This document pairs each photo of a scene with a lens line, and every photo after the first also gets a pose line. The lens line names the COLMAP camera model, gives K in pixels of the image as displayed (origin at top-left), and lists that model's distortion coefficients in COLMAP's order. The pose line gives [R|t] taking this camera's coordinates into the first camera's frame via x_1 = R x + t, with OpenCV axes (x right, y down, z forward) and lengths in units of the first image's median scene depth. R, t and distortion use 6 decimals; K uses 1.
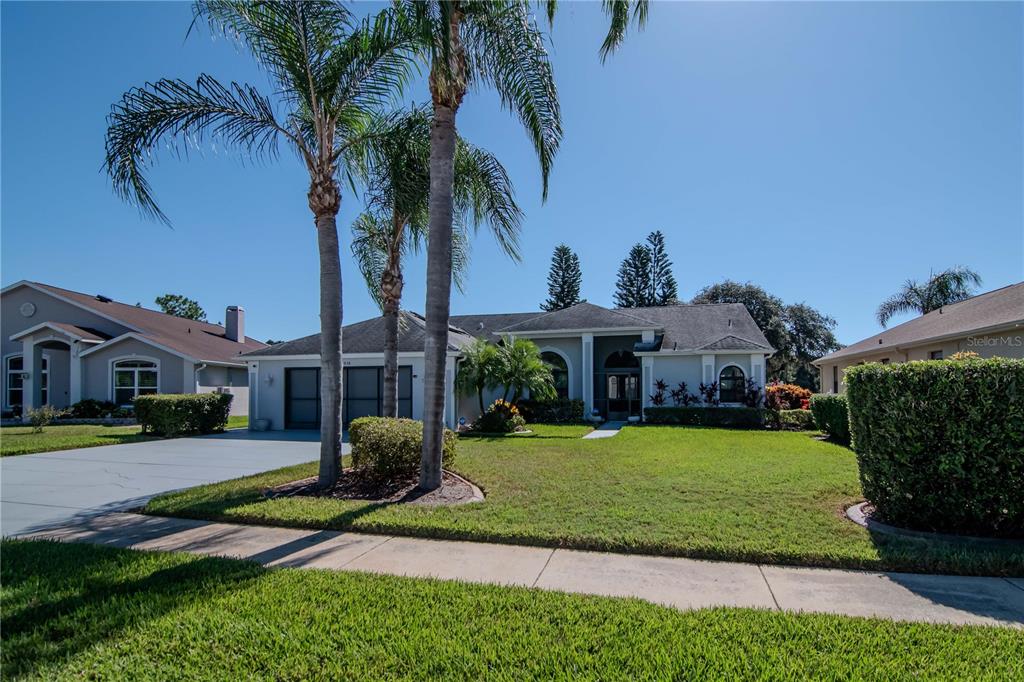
lens RADIAL K [[512.4, 0, 514.8], [0, 512.4, 374.3], [0, 0, 1]] dist [-0.008639, -0.006272]
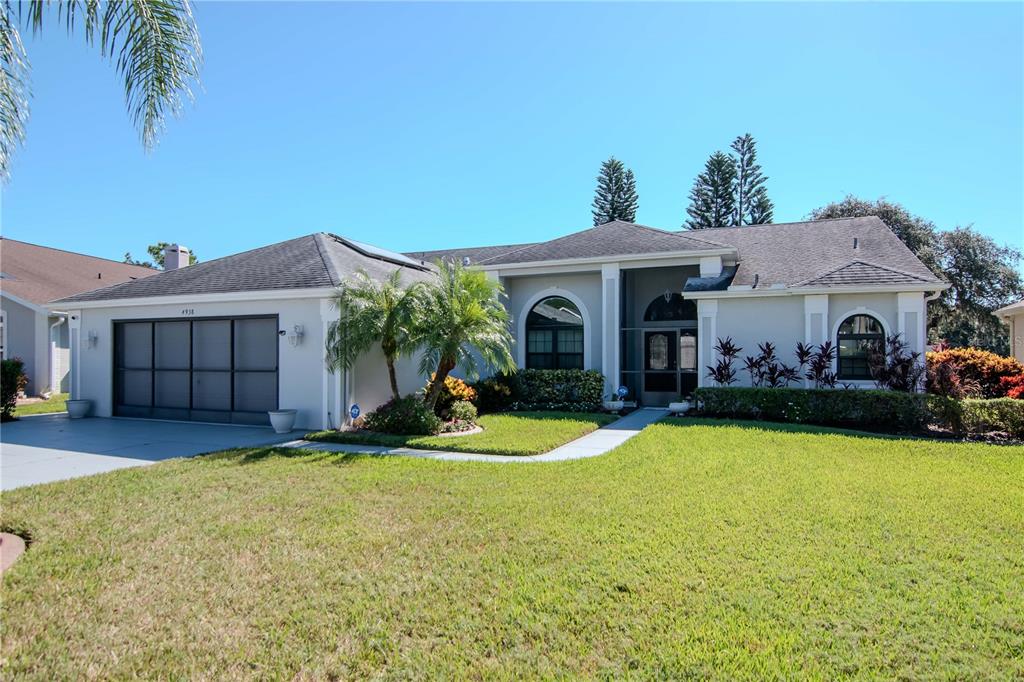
lens RADIAL K [[577.2, 0, 517.6], [0, 577.2, 345.2], [0, 0, 1]] dist [-0.015790, -0.001813]
pose [[0.991650, 0.002806, -0.128924, 0.124251], [-0.000322, 0.999814, 0.019283, 0.004576], [0.128954, -0.019080, 0.991467, 0.304169]]
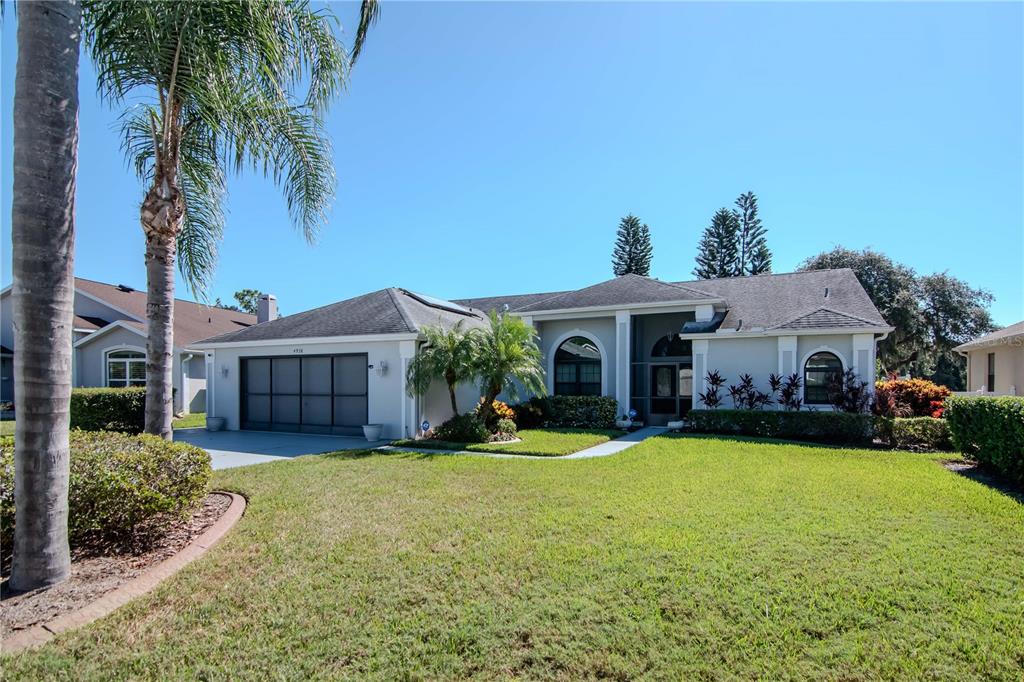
lens RADIAL K [[516.7, 0, 517.7], [0, 516.7, 384.3], [0, 0, 1]] dist [-0.015661, -0.003792]
pose [[0.982524, 0.006224, -0.186029, 0.135339], [0.000110, 0.999421, 0.034016, 0.003570], [0.186133, -0.033442, 0.981955, 0.214685]]
